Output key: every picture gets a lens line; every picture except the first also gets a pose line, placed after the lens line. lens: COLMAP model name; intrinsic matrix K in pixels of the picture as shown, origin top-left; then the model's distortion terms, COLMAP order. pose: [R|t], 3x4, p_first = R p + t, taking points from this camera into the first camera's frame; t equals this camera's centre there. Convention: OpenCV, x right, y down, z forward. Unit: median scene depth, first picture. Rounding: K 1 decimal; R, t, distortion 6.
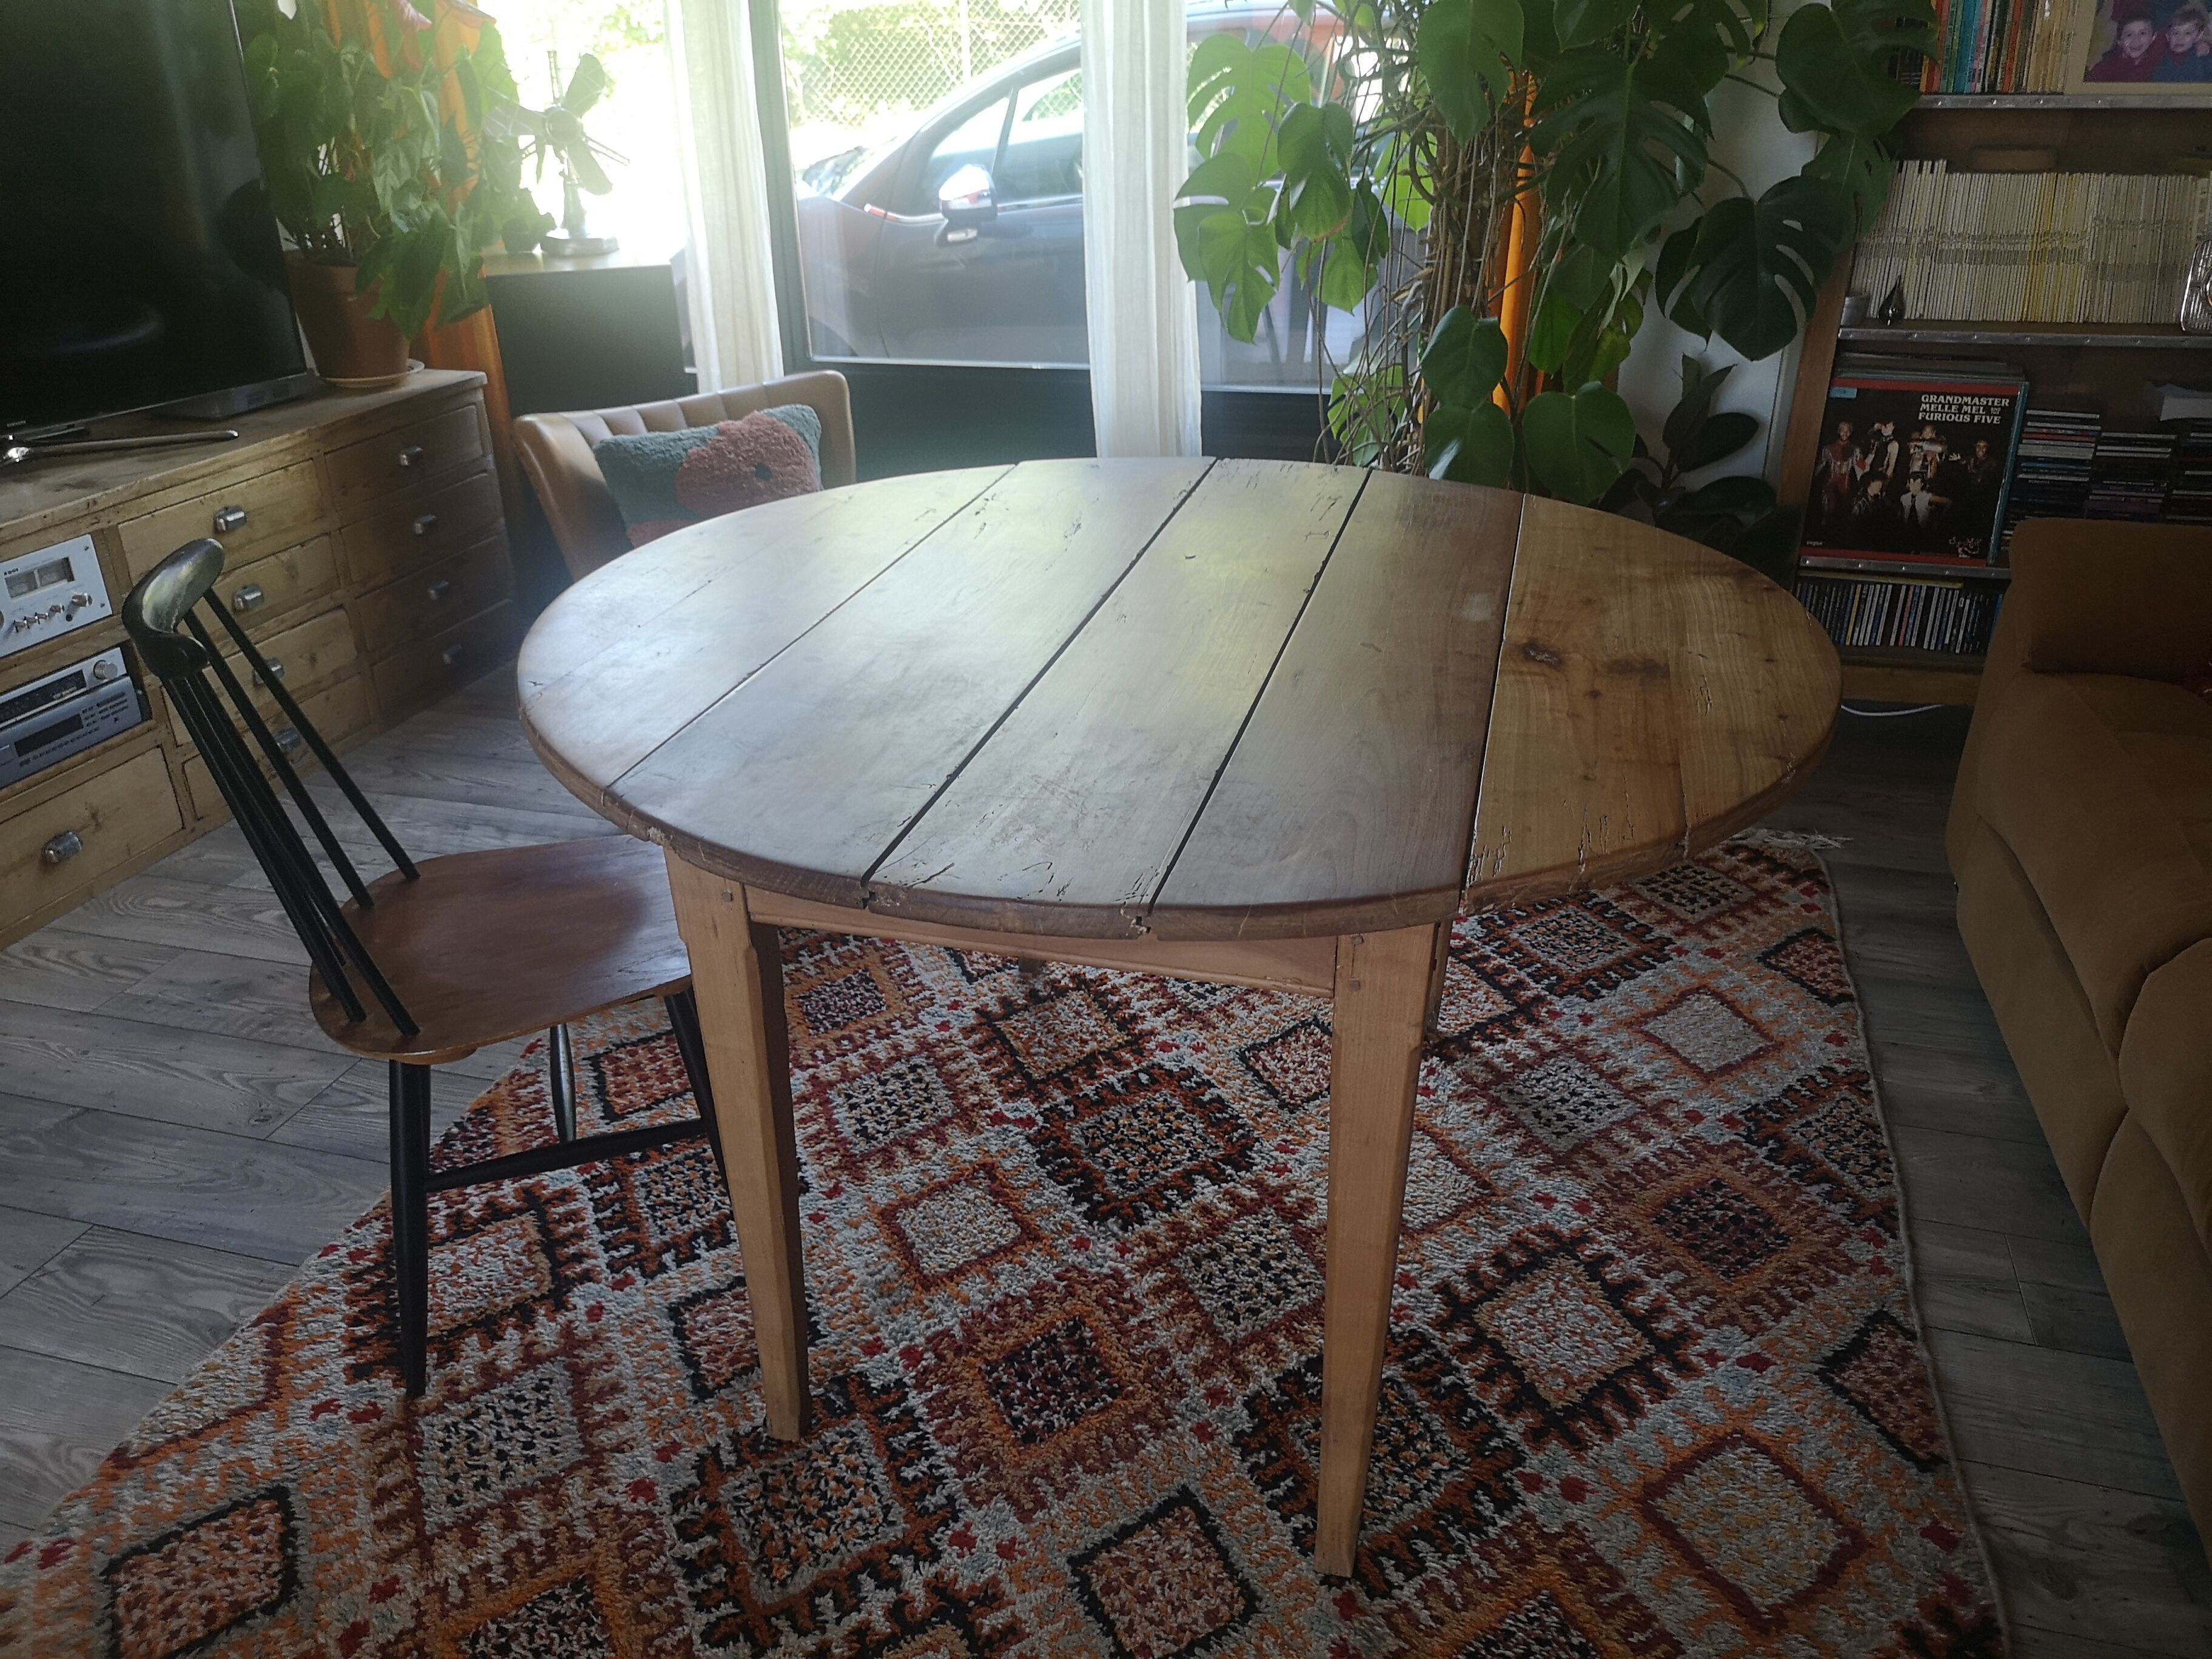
lens RADIAL K [[1715.0, 0, 1106.0], [0, 1715.0, 829.5], [0, 0, 1]] dist [0.062048, -0.069413]
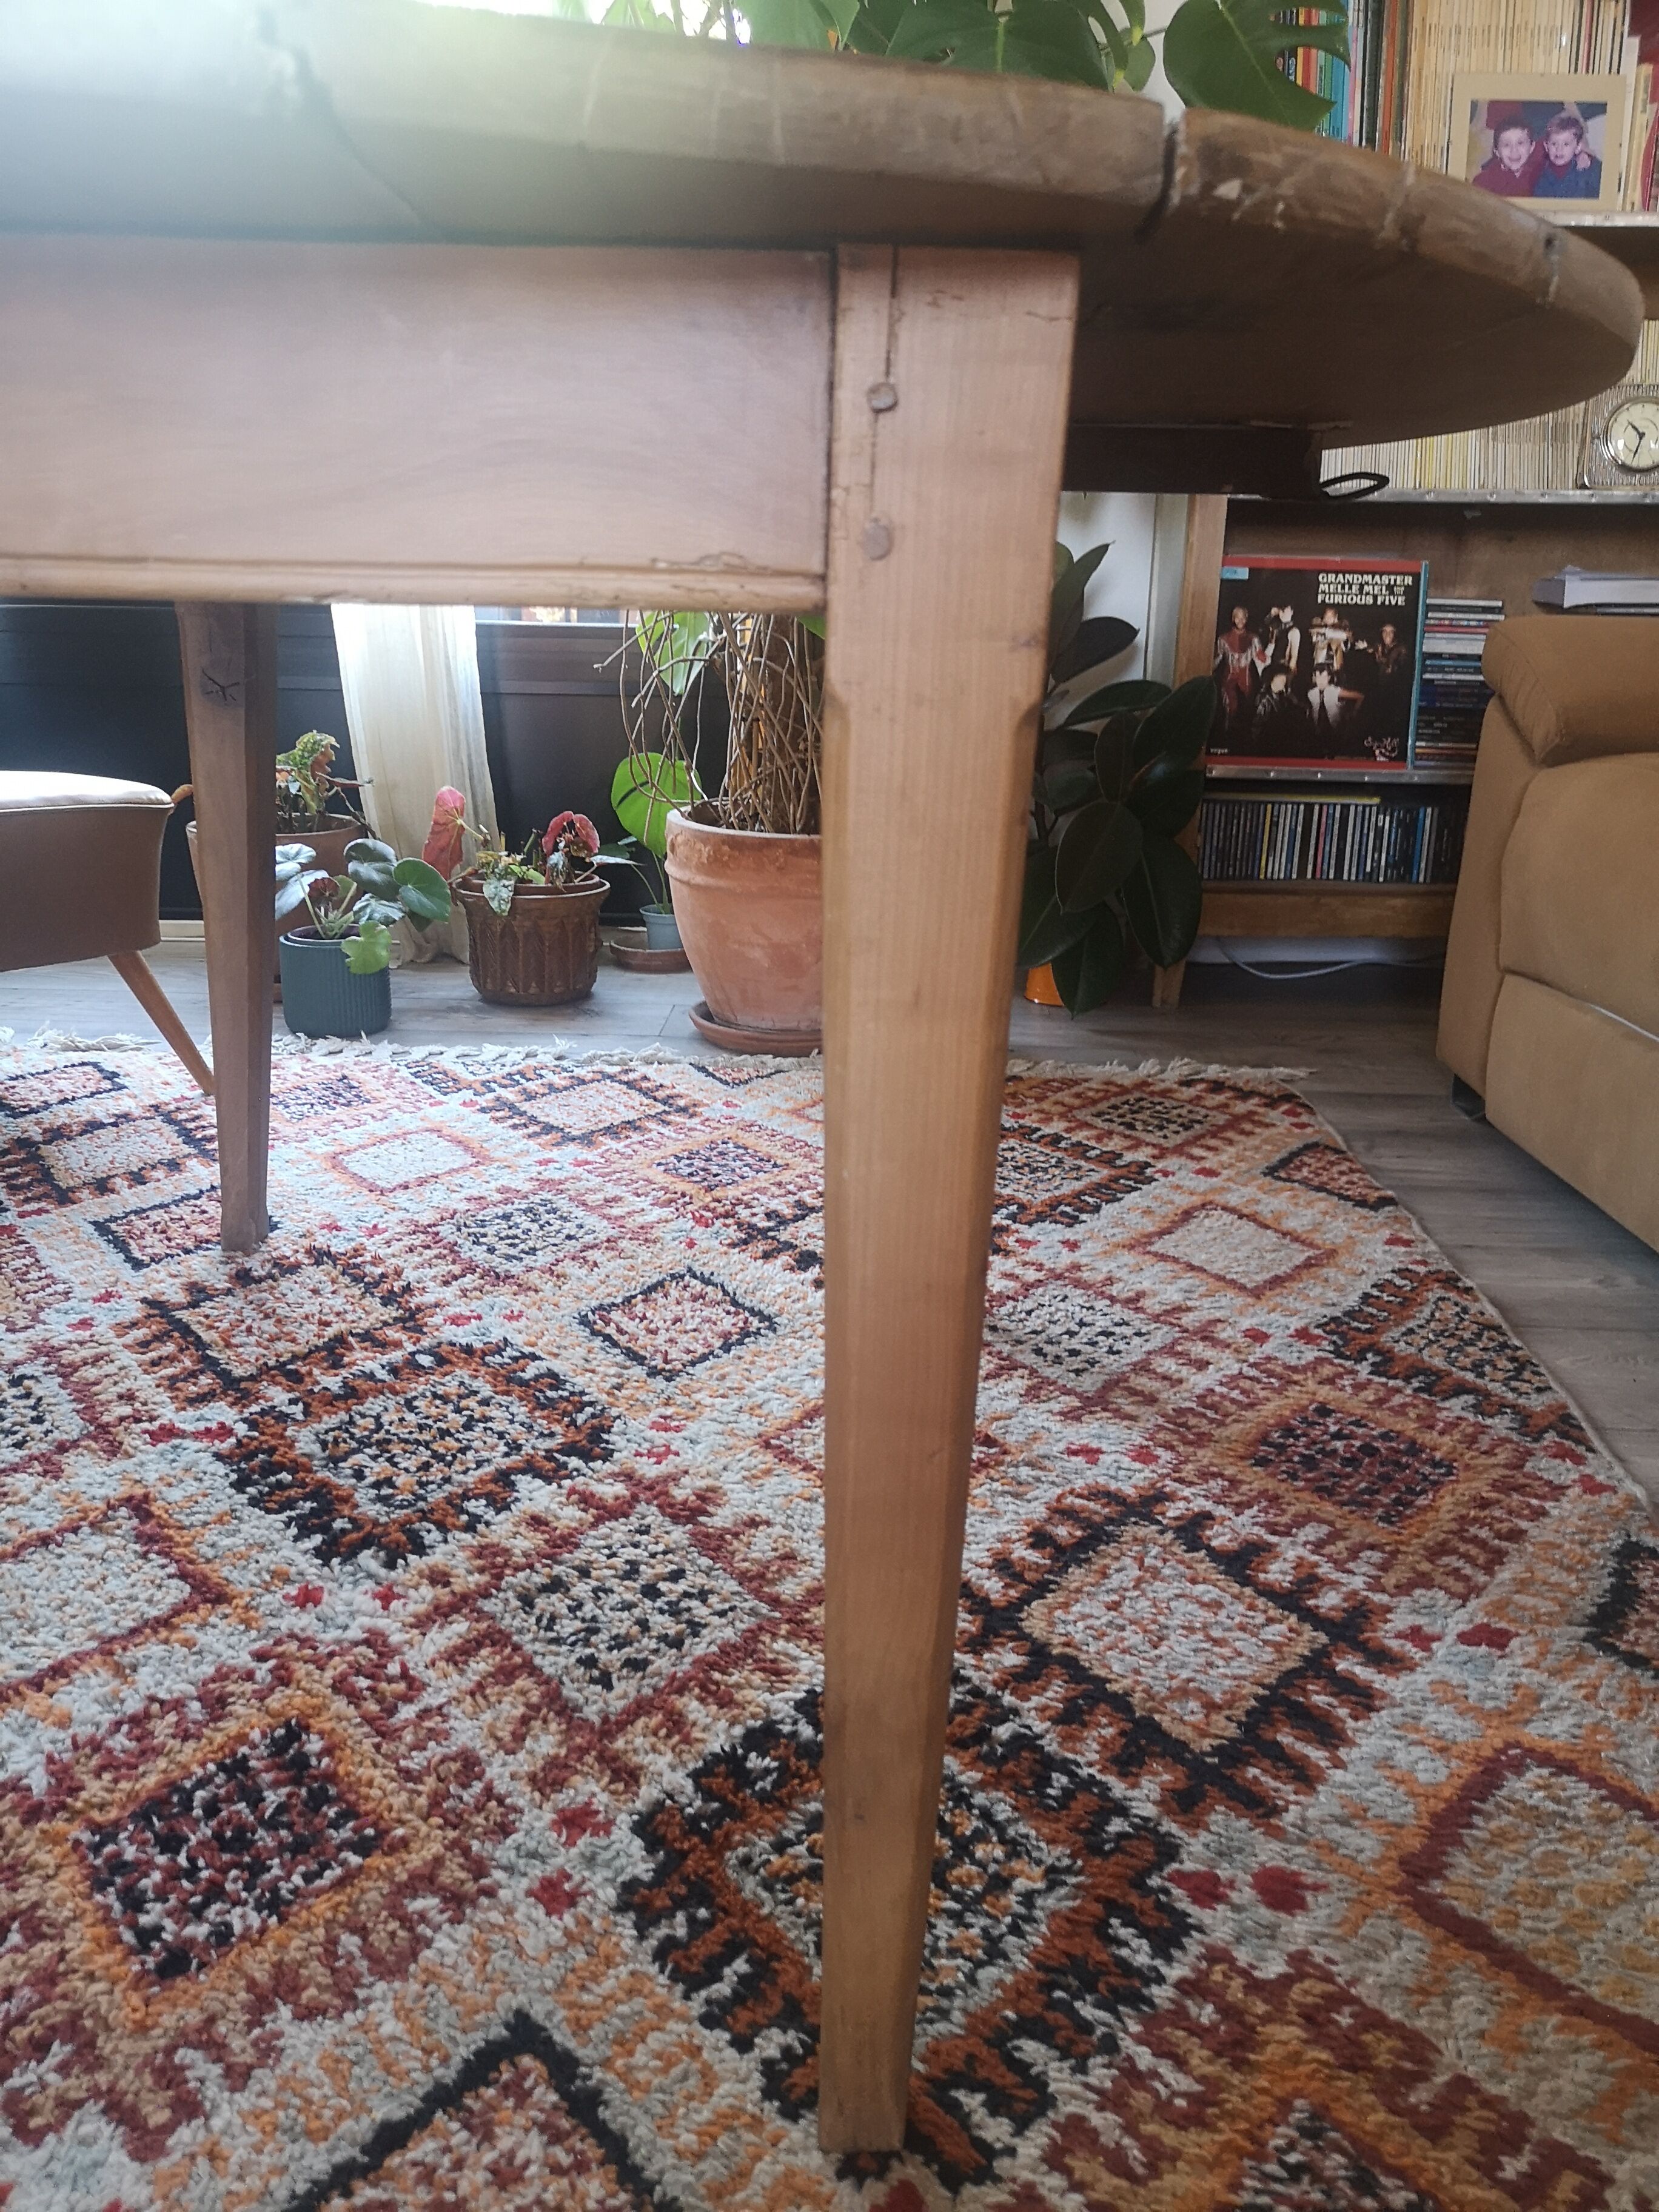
lens RADIAL K [[1715.0, 0, 820.1], [0, 1715.0, 1100.9], [0, 0, 1]] dist [0.062048, -0.069413]
pose [[0.970581, -0.042376, 0.237016, 0.020834], [0.079804, 0.985365, -0.150624, 0.191737], [-0.227165, 0.165108, 0.959758, 0.439223]]
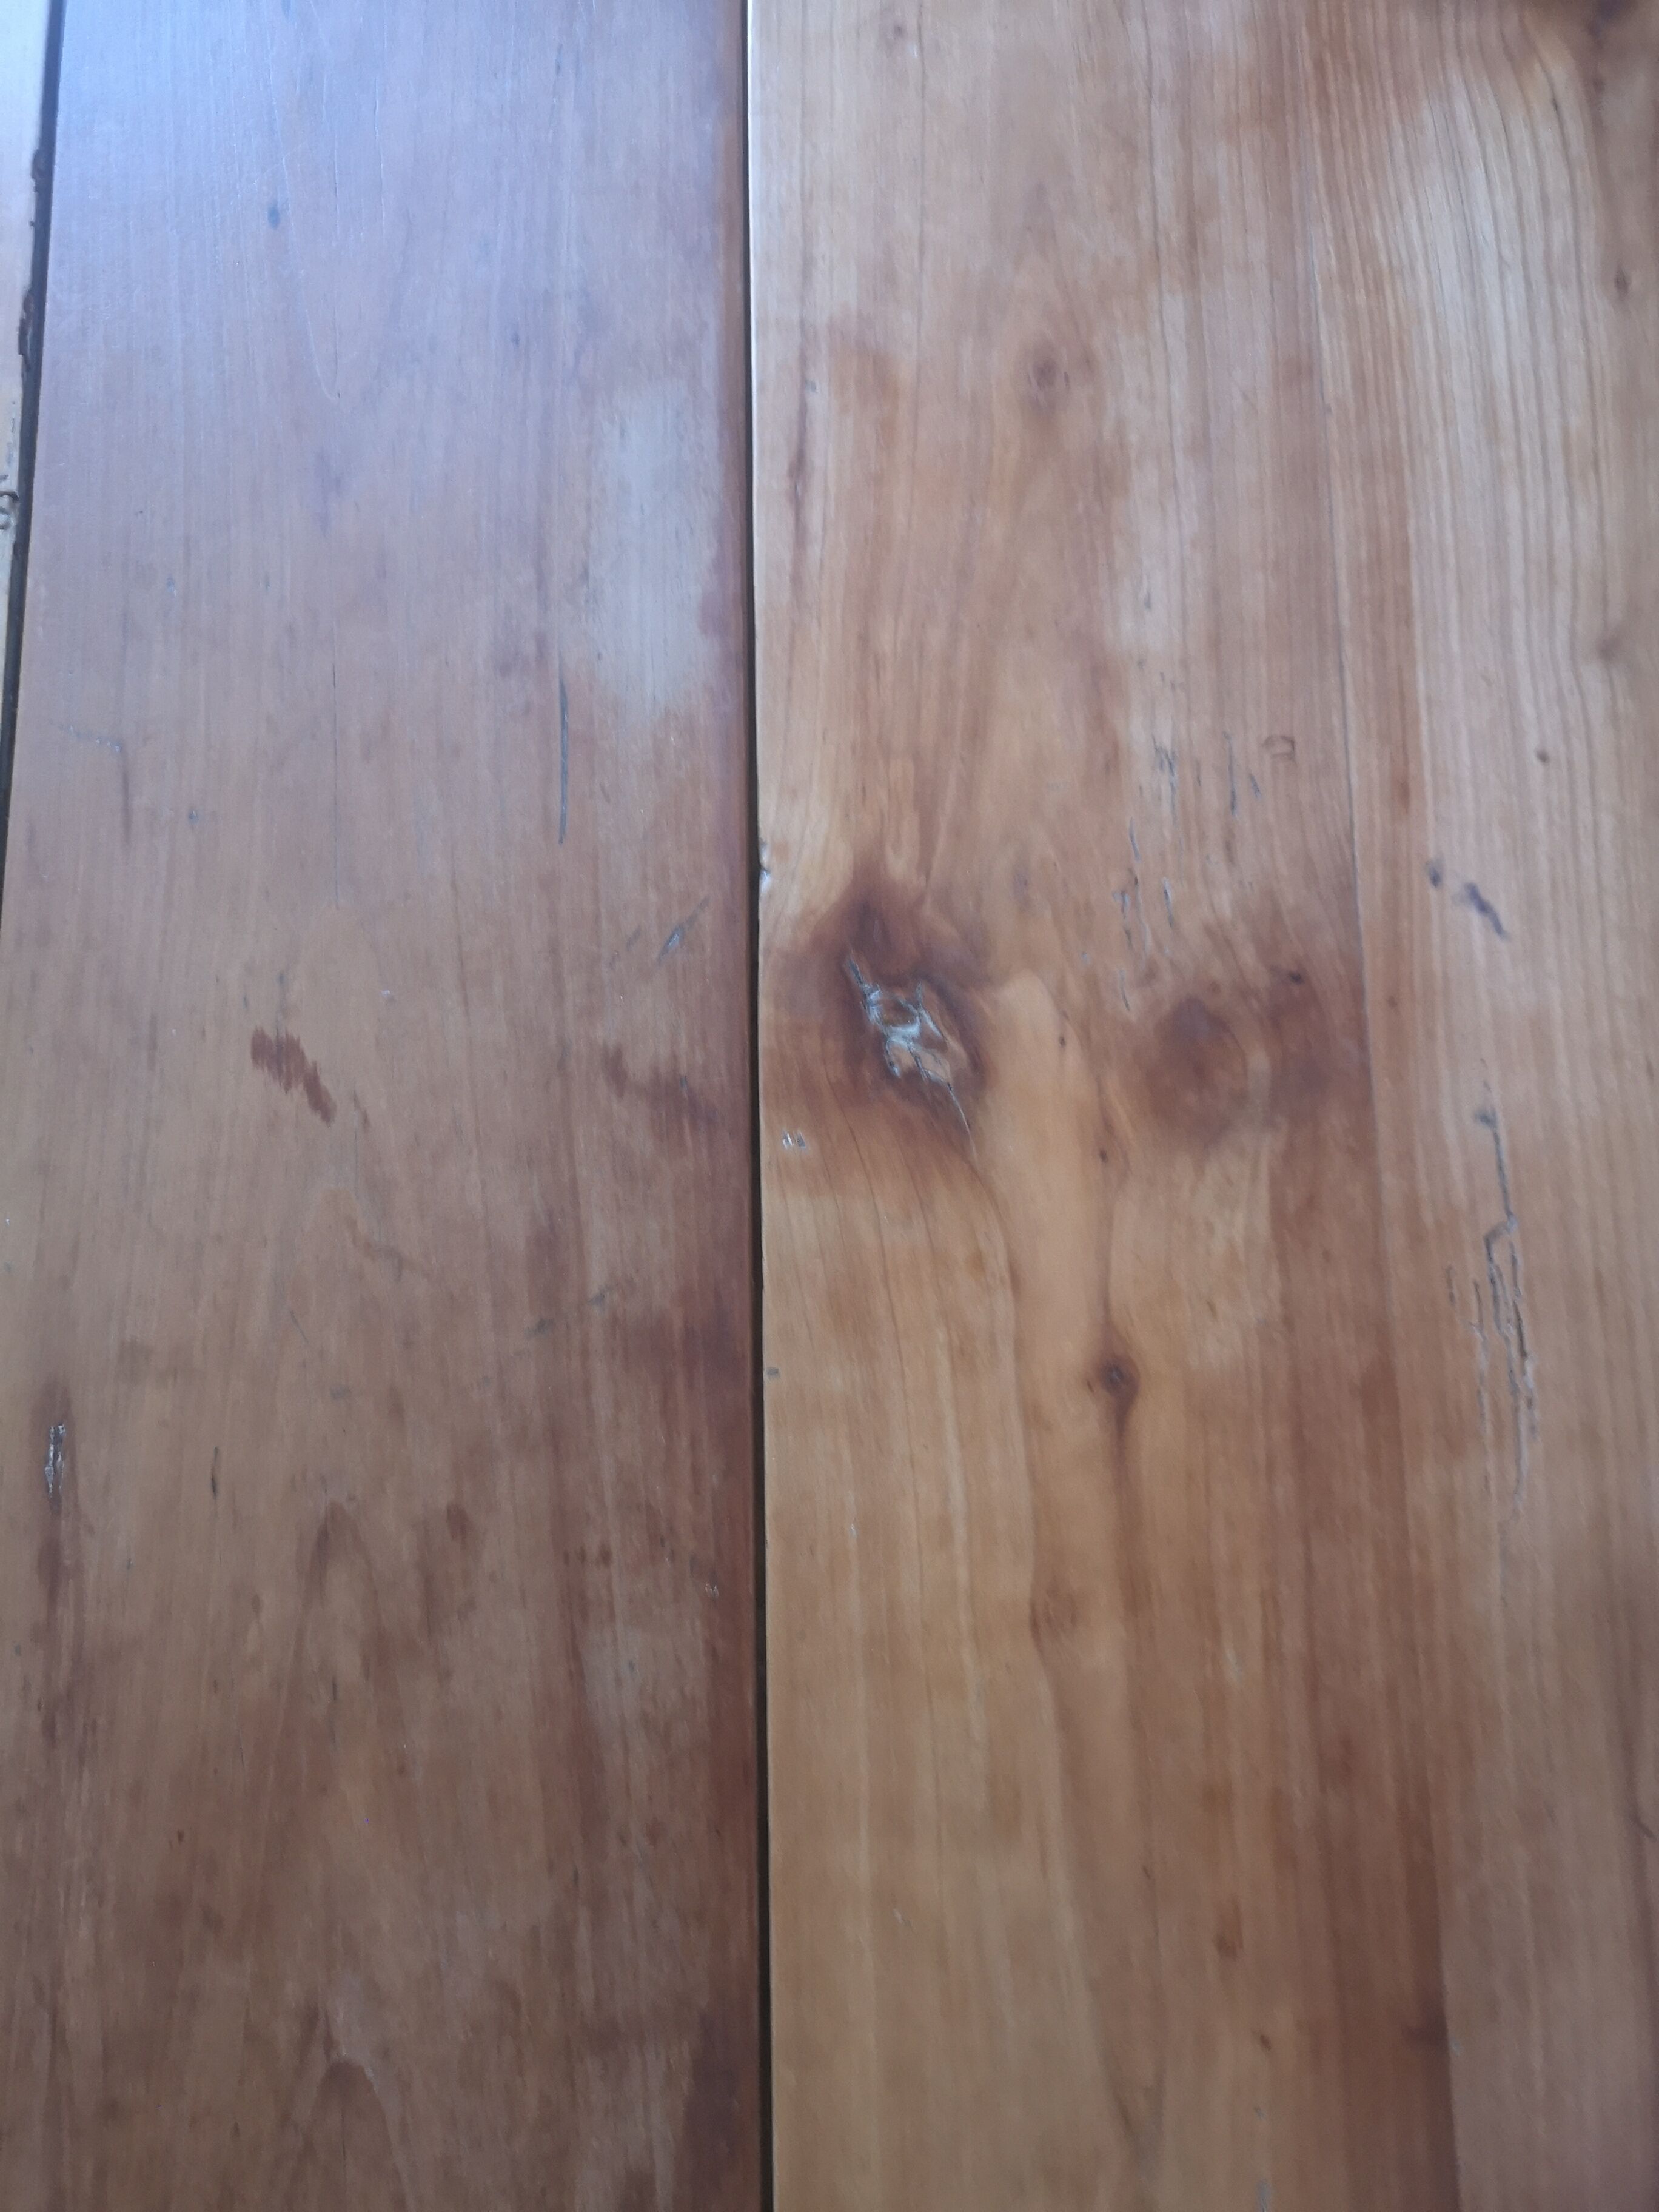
lens RADIAL K [[1715.0, 0, 820.1], [0, 1715.0, 1100.9], [0, 0, 1]] dist [0.062048, -0.069413]
pose [[0.962953, -0.269510, 0.009267, 0.200849], [0.152724, 0.573358, 0.804944, -0.271934], [-0.222254, -0.773708, 0.593278, 0.718166]]
